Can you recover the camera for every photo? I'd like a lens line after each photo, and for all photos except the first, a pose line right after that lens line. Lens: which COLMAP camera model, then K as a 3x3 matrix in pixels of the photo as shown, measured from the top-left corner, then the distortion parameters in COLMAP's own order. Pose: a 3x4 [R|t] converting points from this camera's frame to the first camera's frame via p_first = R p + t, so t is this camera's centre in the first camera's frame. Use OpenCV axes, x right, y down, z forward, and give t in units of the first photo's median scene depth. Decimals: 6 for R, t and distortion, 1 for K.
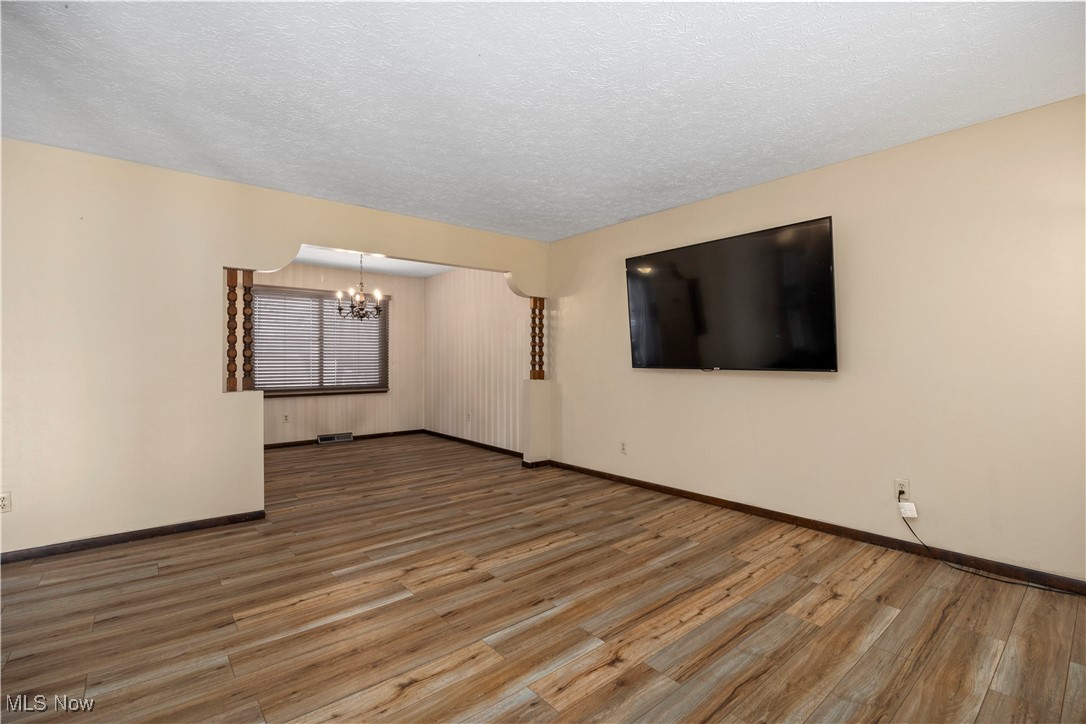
lens RADIAL K [[489.2, 0, 543.0], [0, 489.2, 362.0], [0, 0, 1]] dist [-0.015697, -0.000235]
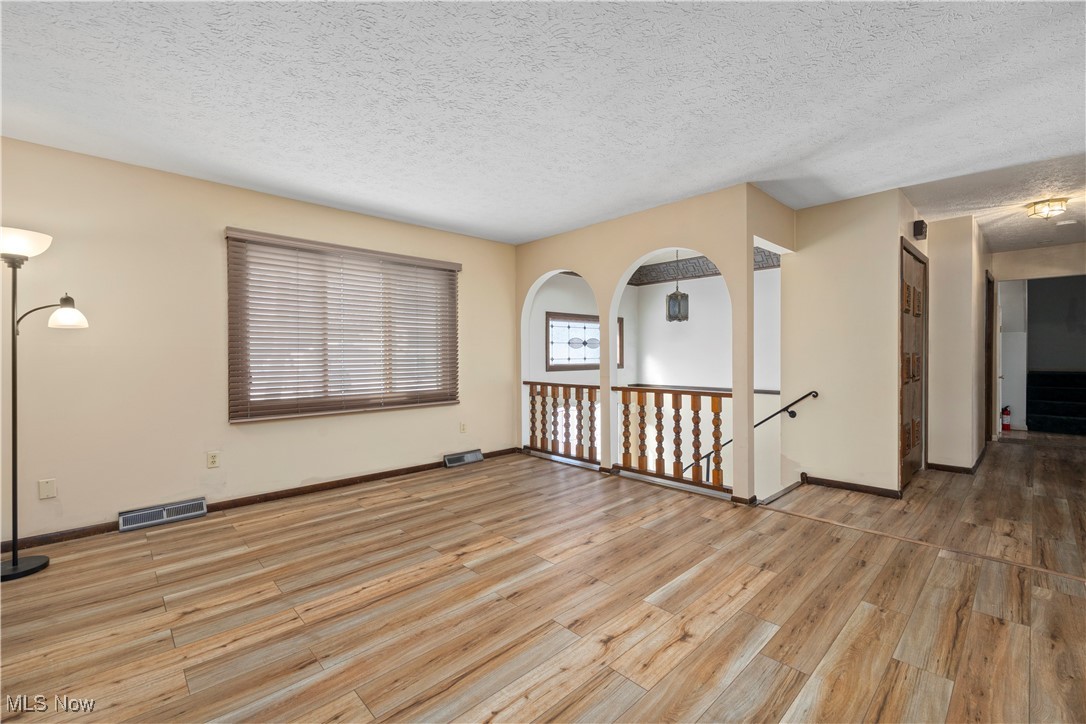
lens RADIAL K [[458.2, 0, 543.1], [0, 458.2, 359.2], [0, 0, 1]] dist [0.002444, 0.000186]
pose [[-0.998253, 0.007229, -0.058632, -0.016665], [0.006530, 0.999905, 0.012112, -0.004802], [0.058714, 0.011708, -0.998206, 1.535596]]
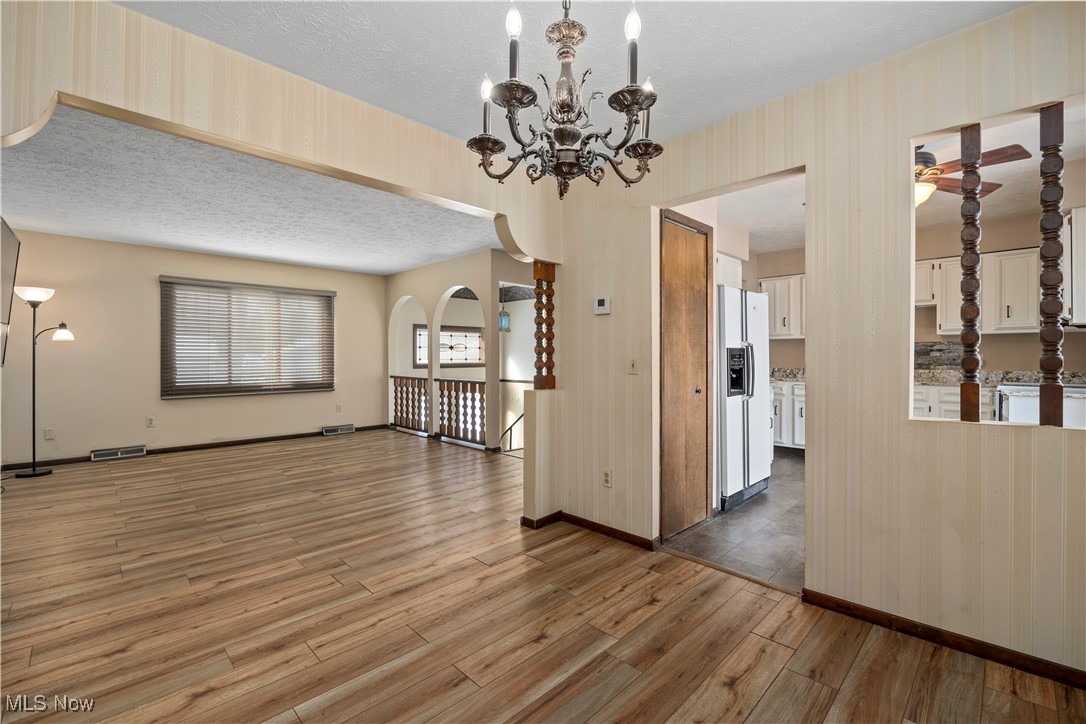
lens RADIAL K [[468.8, 0, 542.4], [0, 468.8, 359.5], [0, 0, 1]] dist [-0.013373, 0.000047]
pose [[-0.996442, 0.002232, -0.084249, -0.645075], [0.001257, 0.999932, 0.011620, -0.011140], [0.084269, 0.011472, -0.996377, 2.297406]]
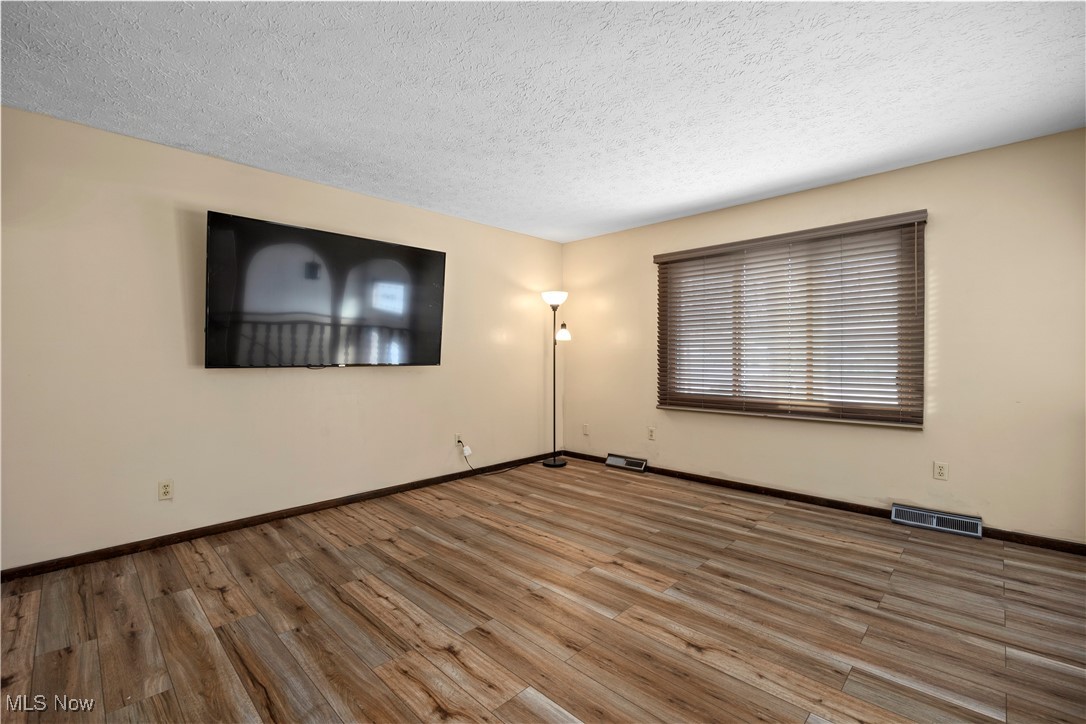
lens RADIAL K [[468.8, 0, 542.4], [0, 468.8, 359.5], [0, 0, 1]] dist [-0.013373, 0.000047]
pose [[-0.095142, -0.004910, 0.995452, -0.768677], [0.006897, 0.999961, 0.005592, -0.002176], [-0.995440, 0.007397, -0.095105, 0.851725]]
